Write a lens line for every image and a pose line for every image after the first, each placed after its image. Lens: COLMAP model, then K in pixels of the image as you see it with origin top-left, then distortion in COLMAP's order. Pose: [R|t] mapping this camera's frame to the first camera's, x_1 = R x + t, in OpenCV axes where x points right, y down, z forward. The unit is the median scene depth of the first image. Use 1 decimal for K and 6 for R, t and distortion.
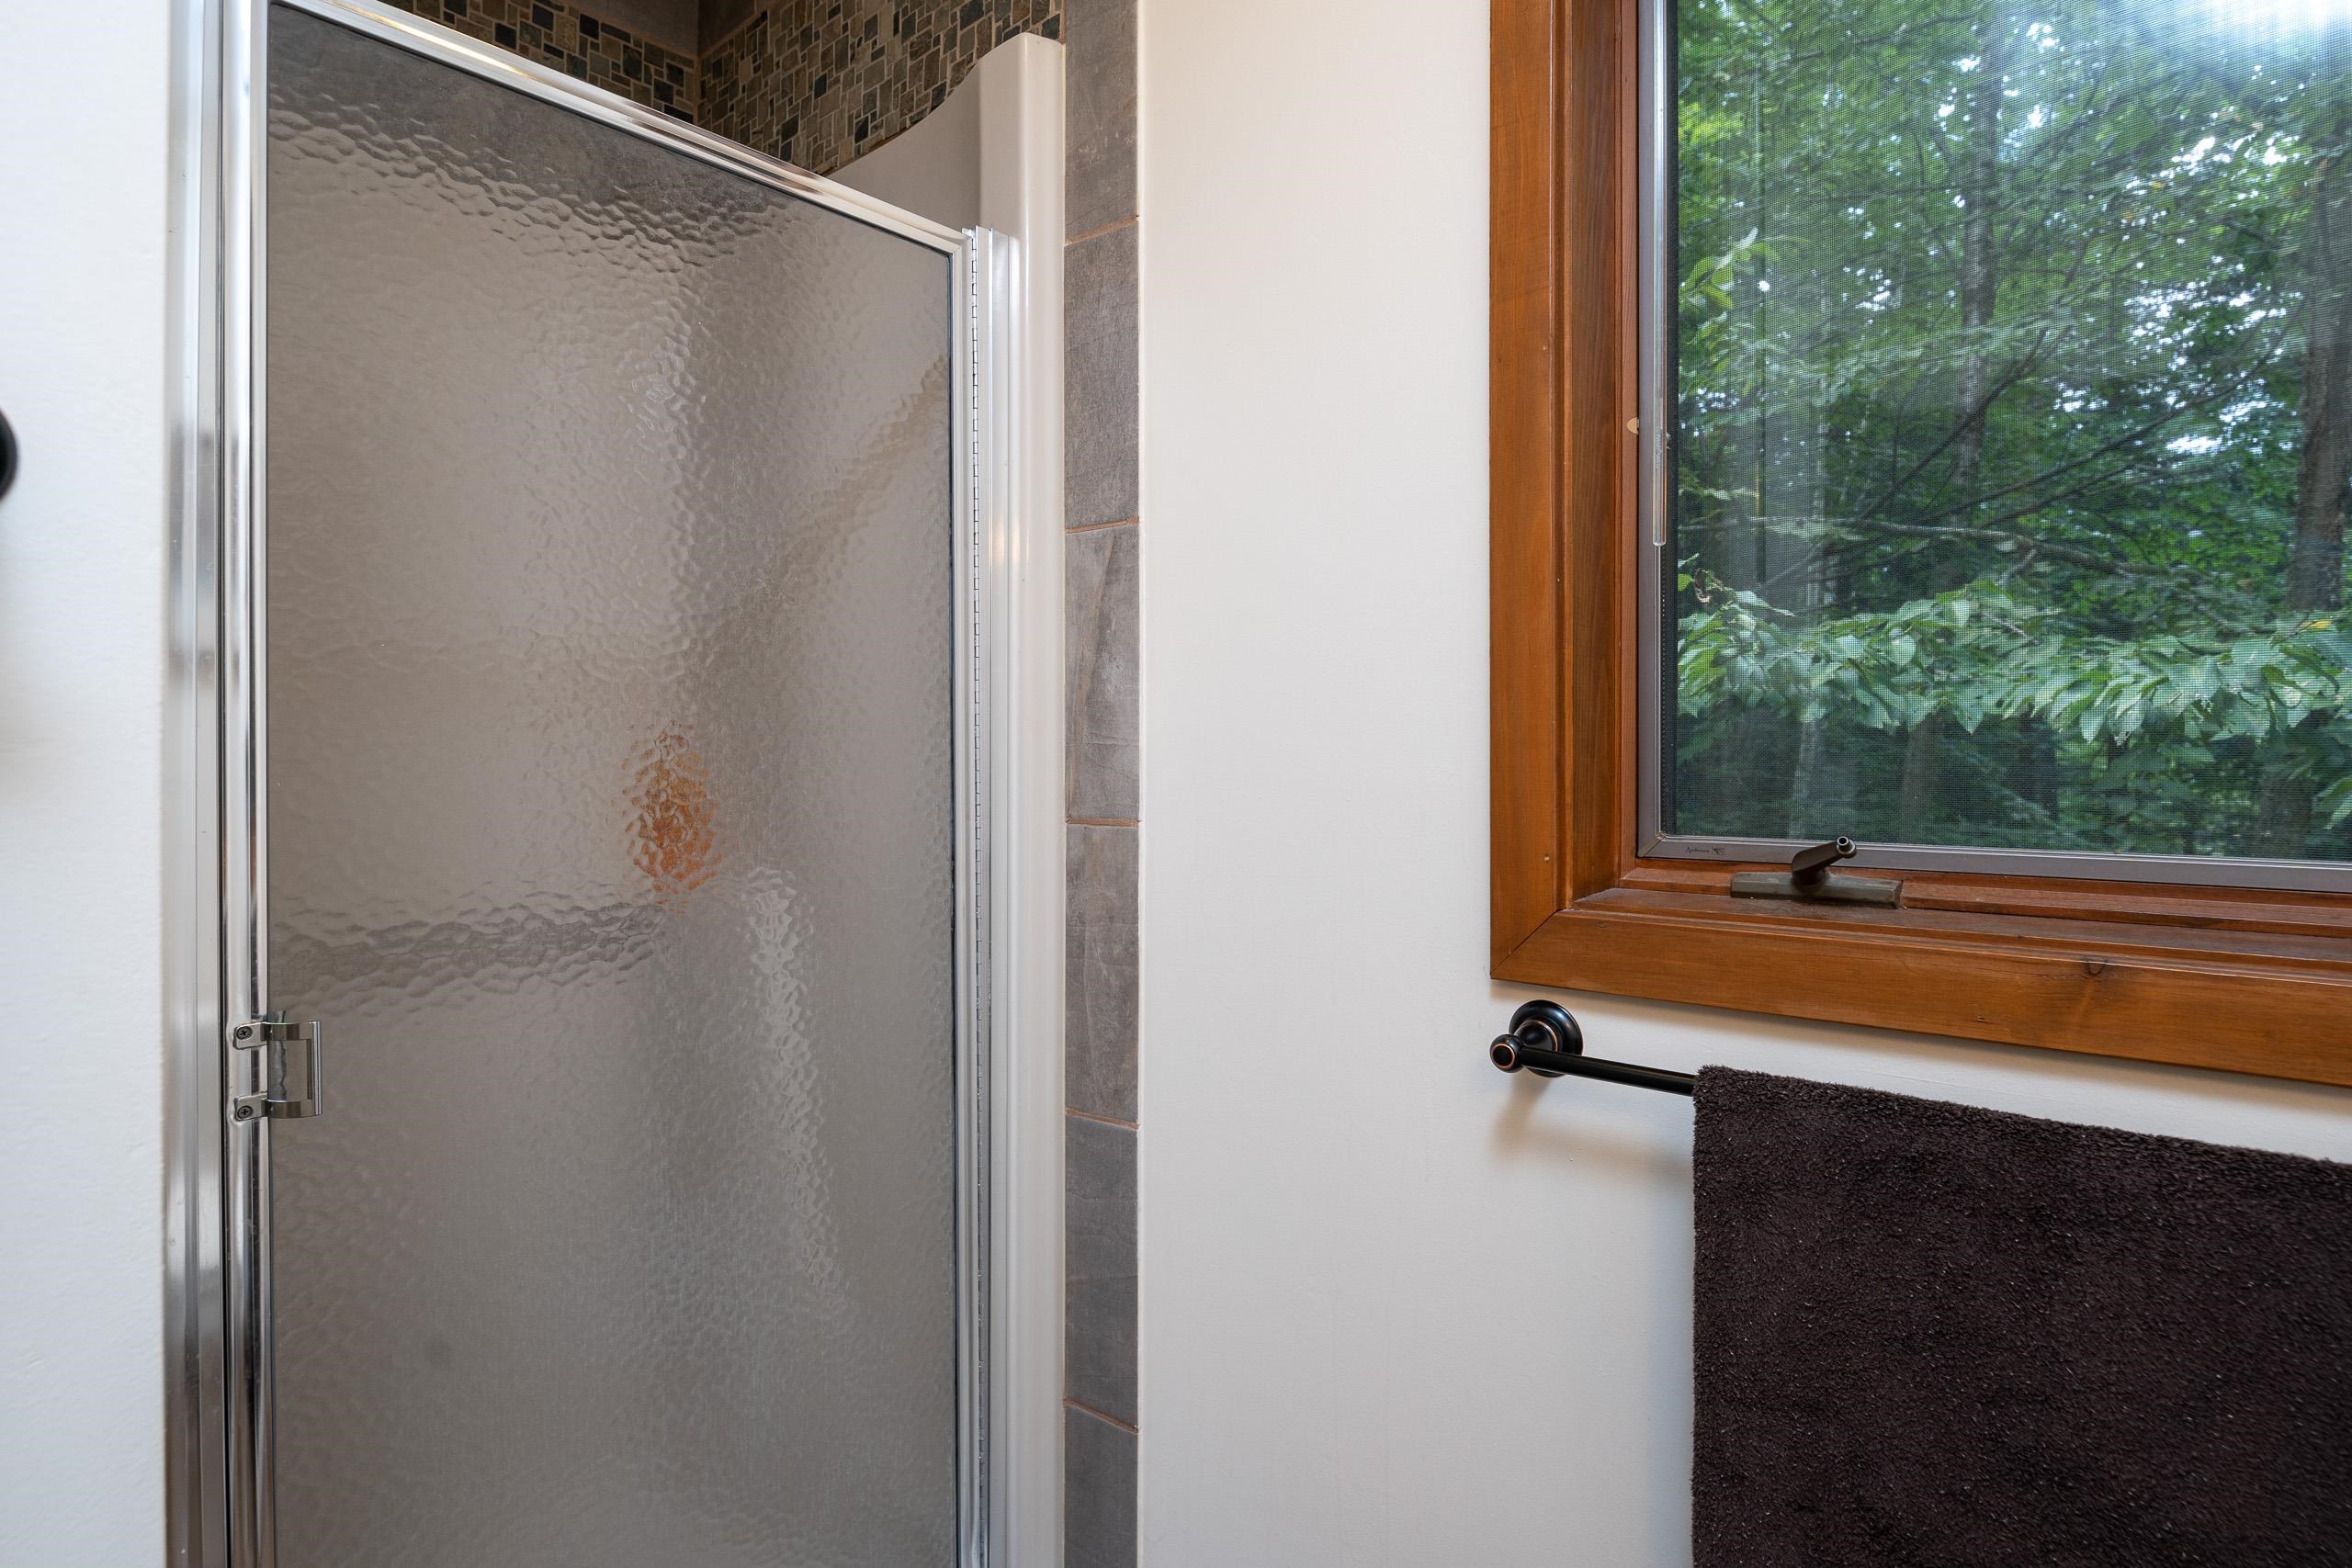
lens RADIAL K [[1217.5, 0, 1174.8], [0, 1217.5, 760.8], [0, 0, 1]] dist [-0.004387, -0.000904]
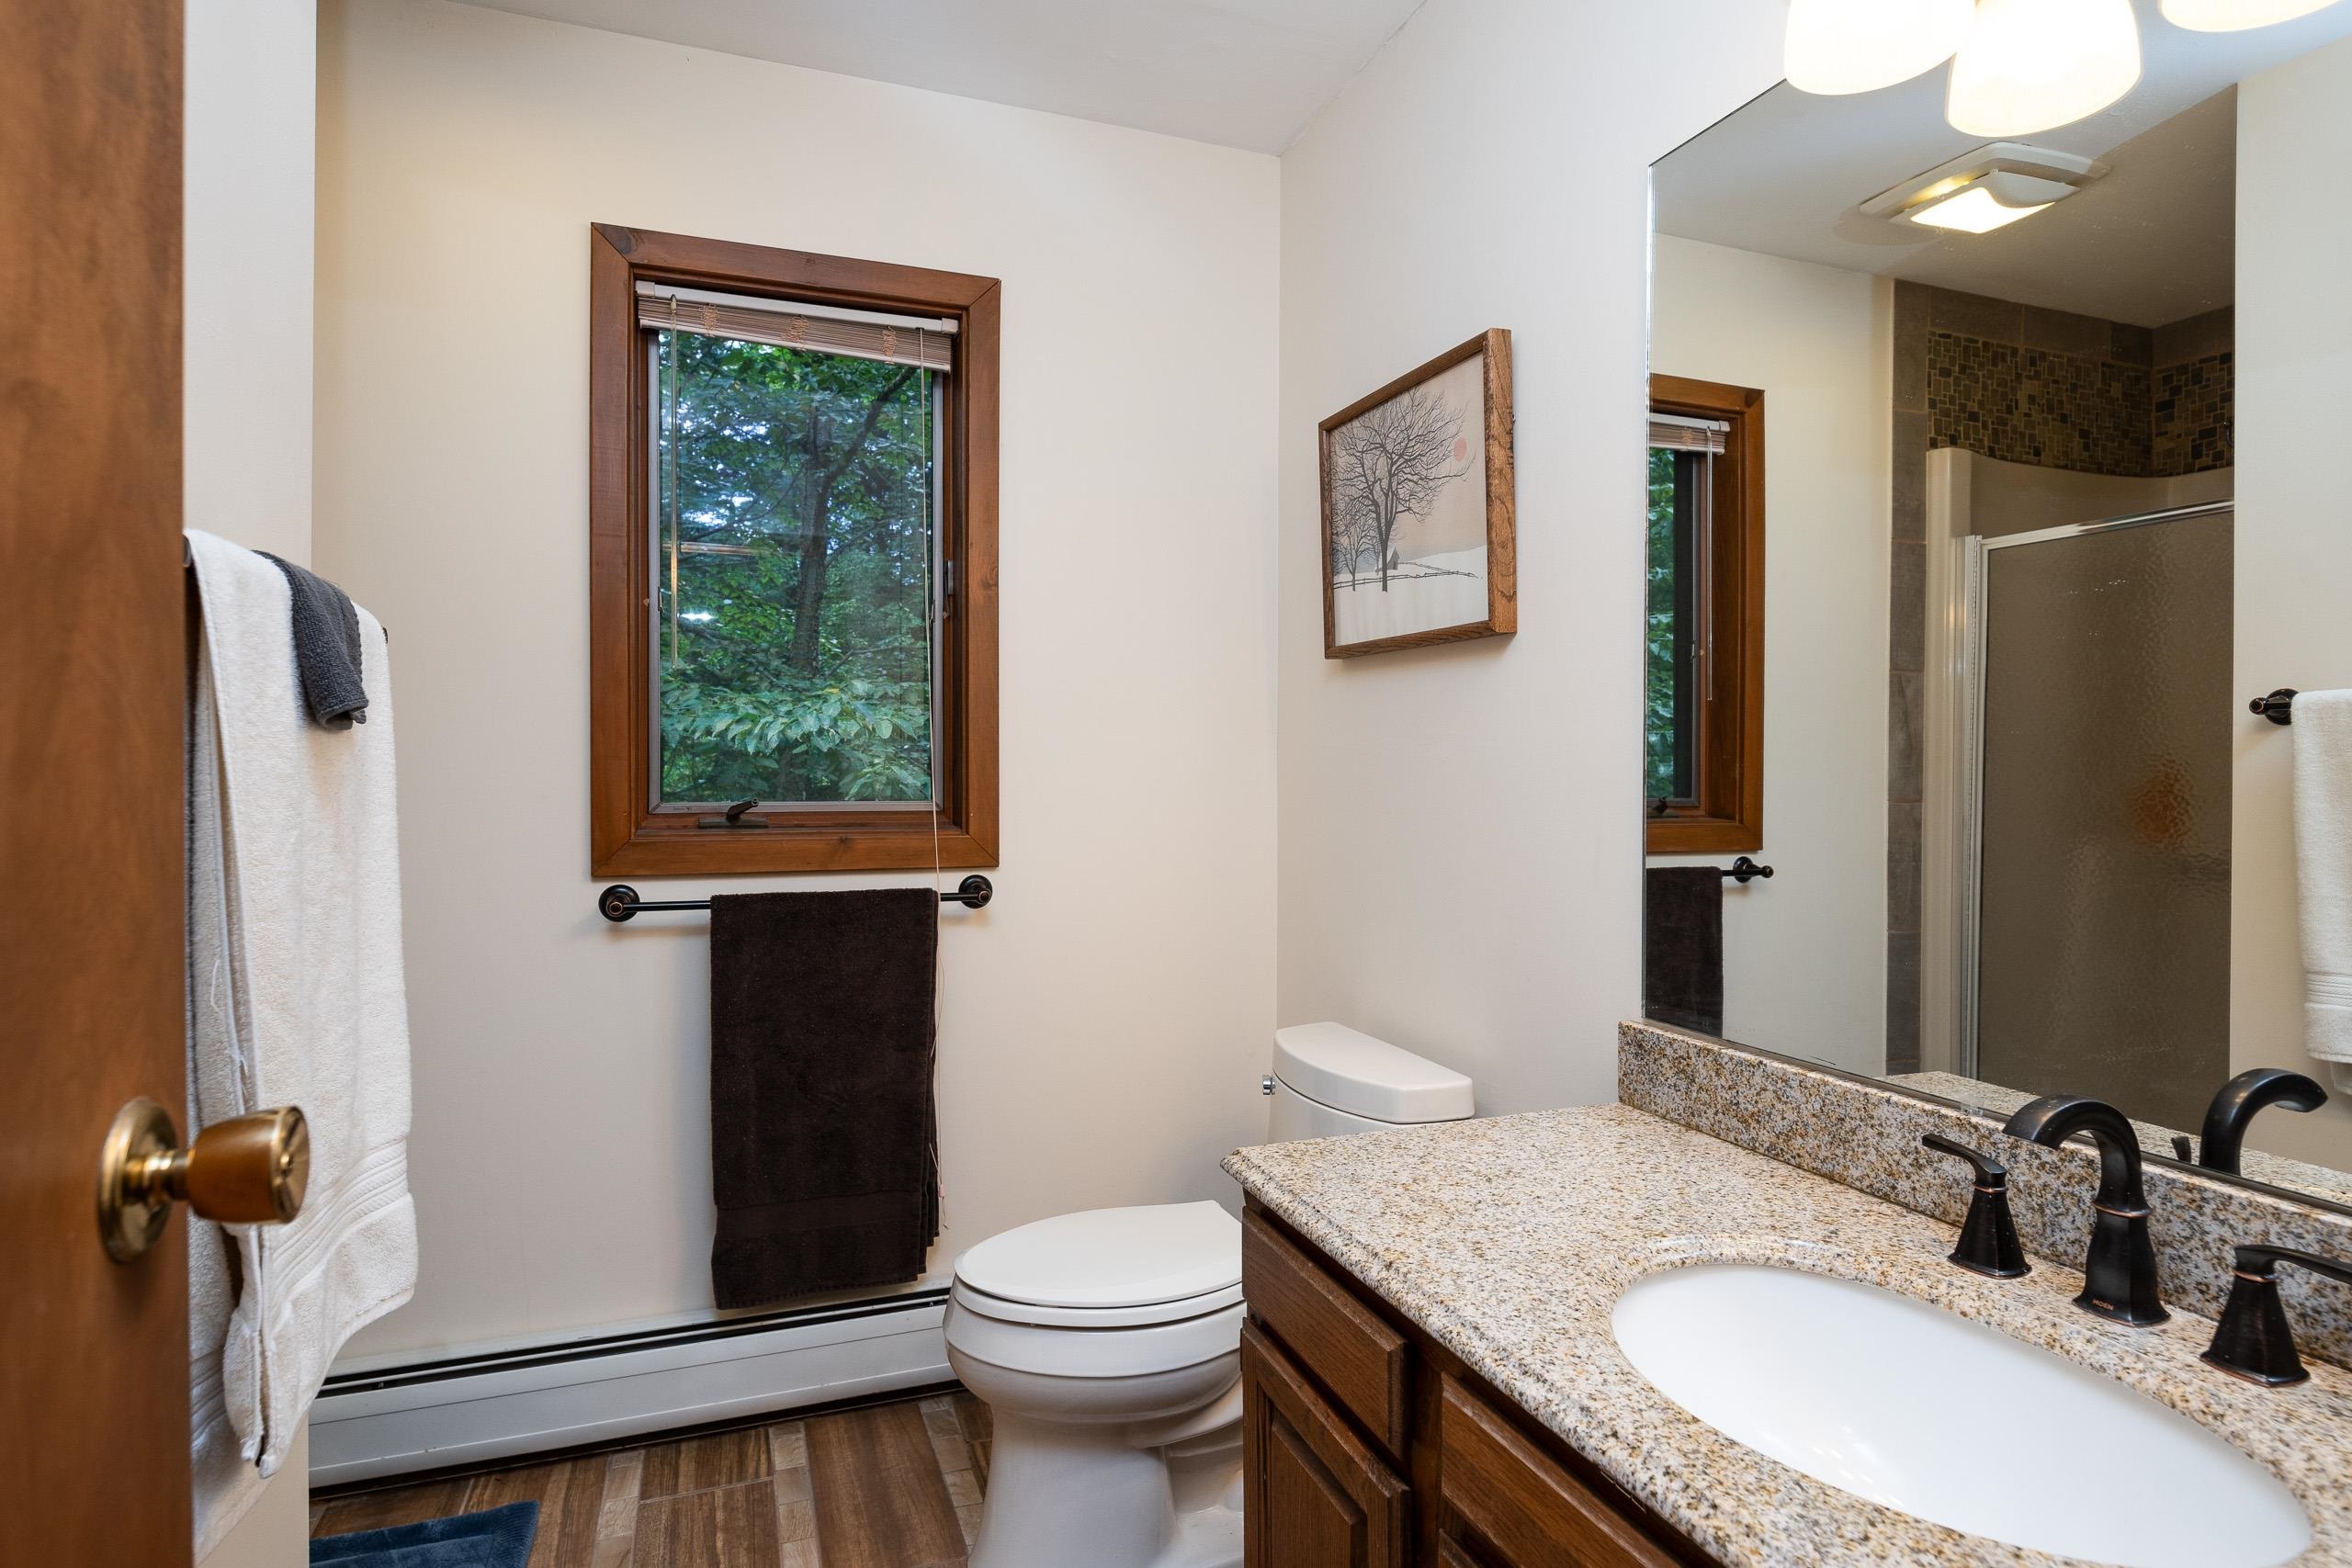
lens RADIAL K [[1217.5, 0, 1174.8], [0, 1217.5, 760.8], [0, 0, 1]] dist [-0.004387, -0.000904]
pose [[0.465614, 0.001296, 0.884987, -1.187941], [-0.002947, 0.999996, 0.000086, -0.014458], [-0.884983, -0.002648, 0.465616, -0.862416]]
